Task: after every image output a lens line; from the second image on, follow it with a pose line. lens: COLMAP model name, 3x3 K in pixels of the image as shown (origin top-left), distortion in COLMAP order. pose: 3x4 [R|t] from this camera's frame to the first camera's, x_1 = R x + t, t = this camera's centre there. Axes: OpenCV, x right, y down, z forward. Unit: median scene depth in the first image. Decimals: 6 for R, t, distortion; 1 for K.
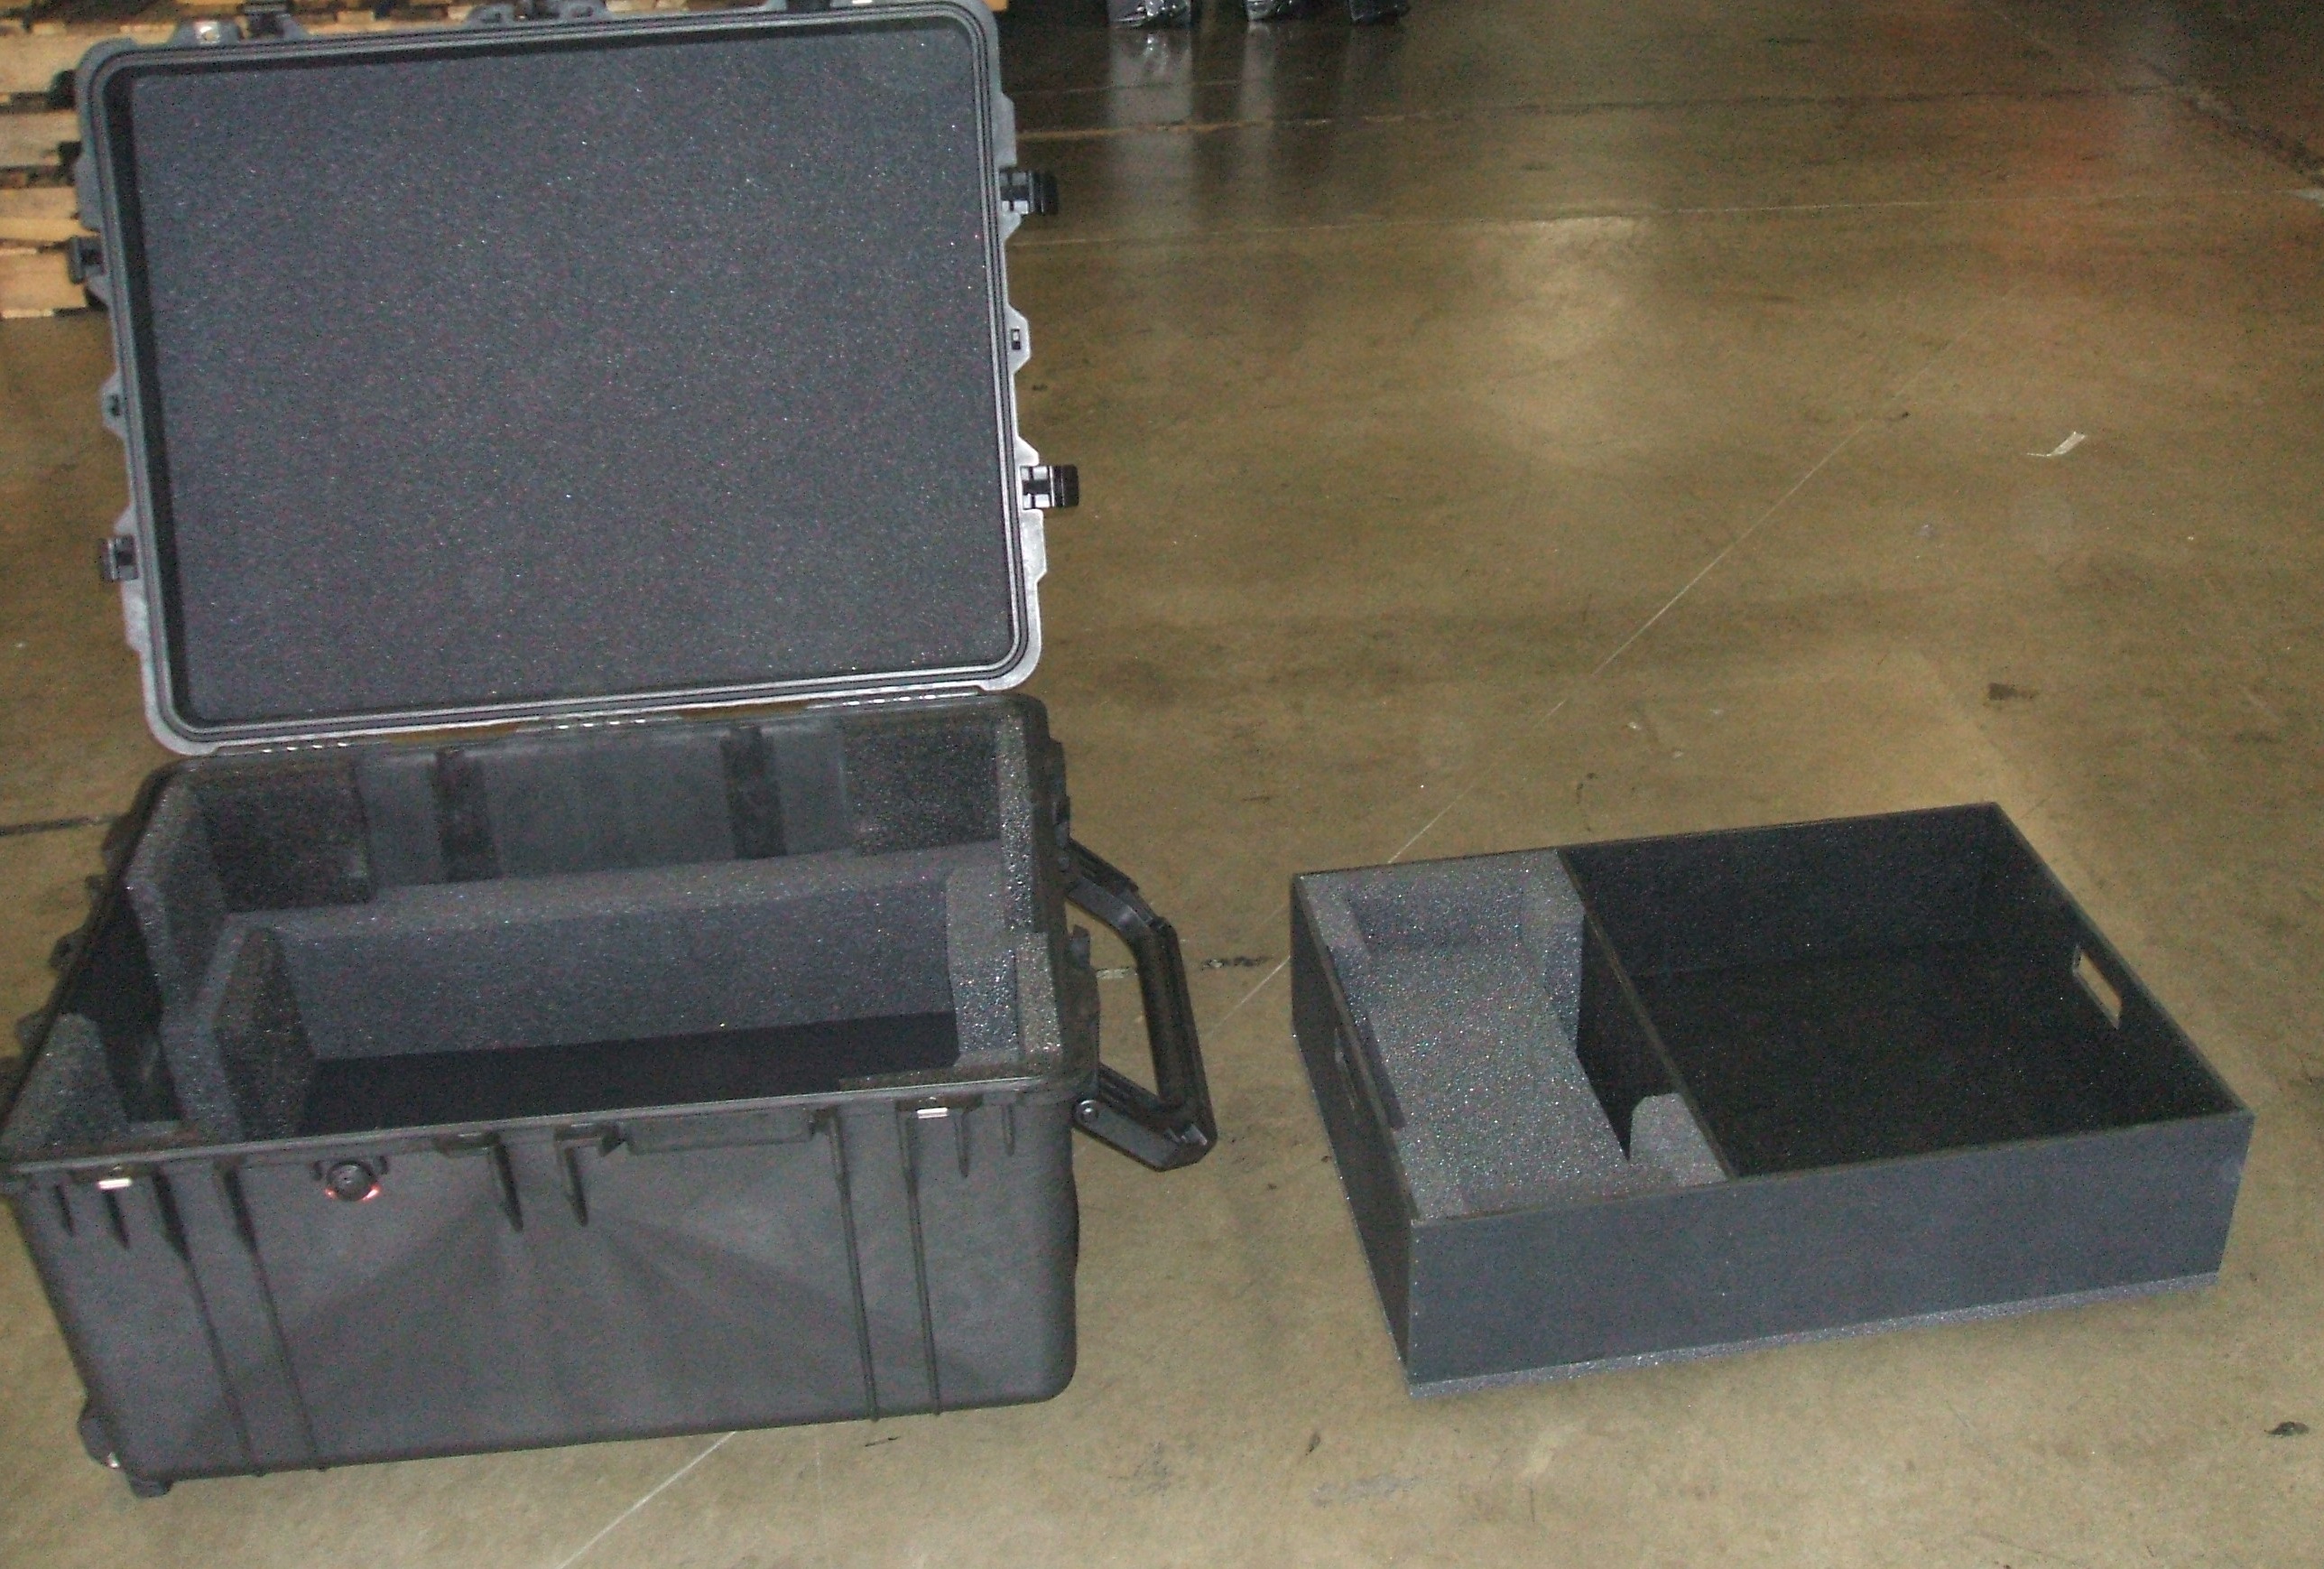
lens RADIAL K [[2537.8, 0, 1162.9], [0, 2537.8, 817.8], [0, 0, 1]] dist [-0.078096, 0.030566]
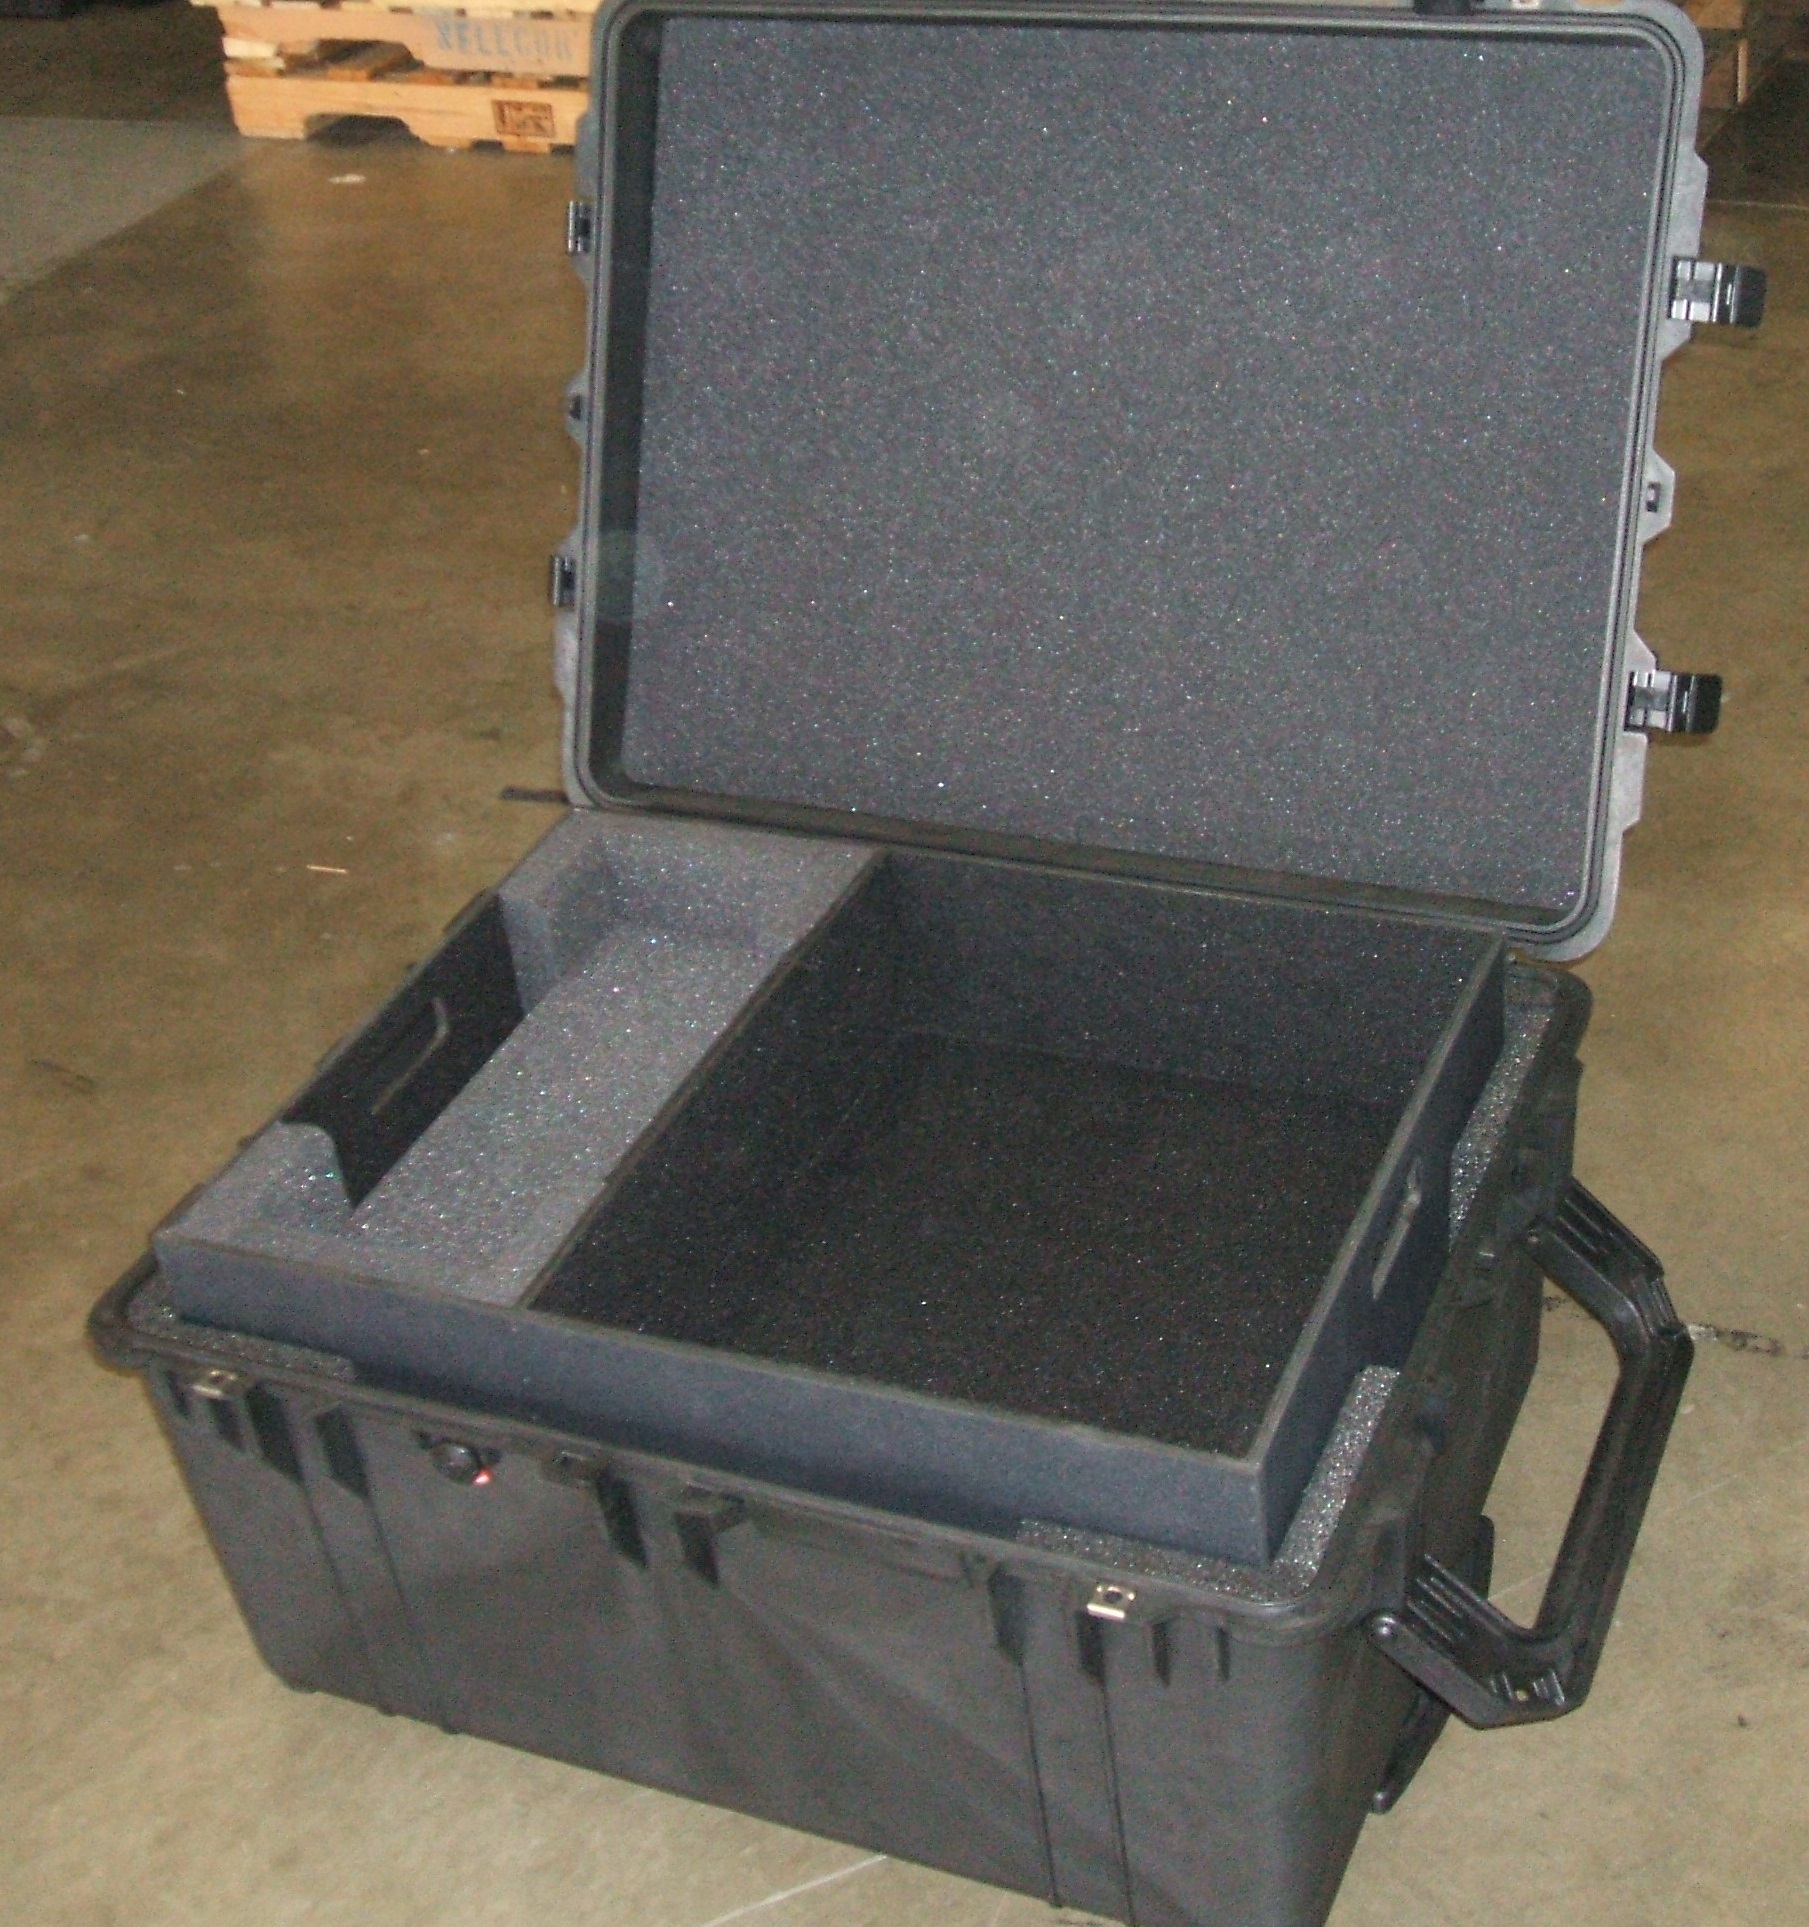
lens RADIAL K [[2751.1, 0, 1046.6], [0, 2751.1, 964.3], [0, 0, 1]] dist [-0.133175, 0.054346]
pose [[0.876681, 0.231898, -0.421490, 0.148392], [-0.185226, 0.971313, 0.149141, -0.146456], [0.443984, -0.052678, 0.894485, 0.234562]]
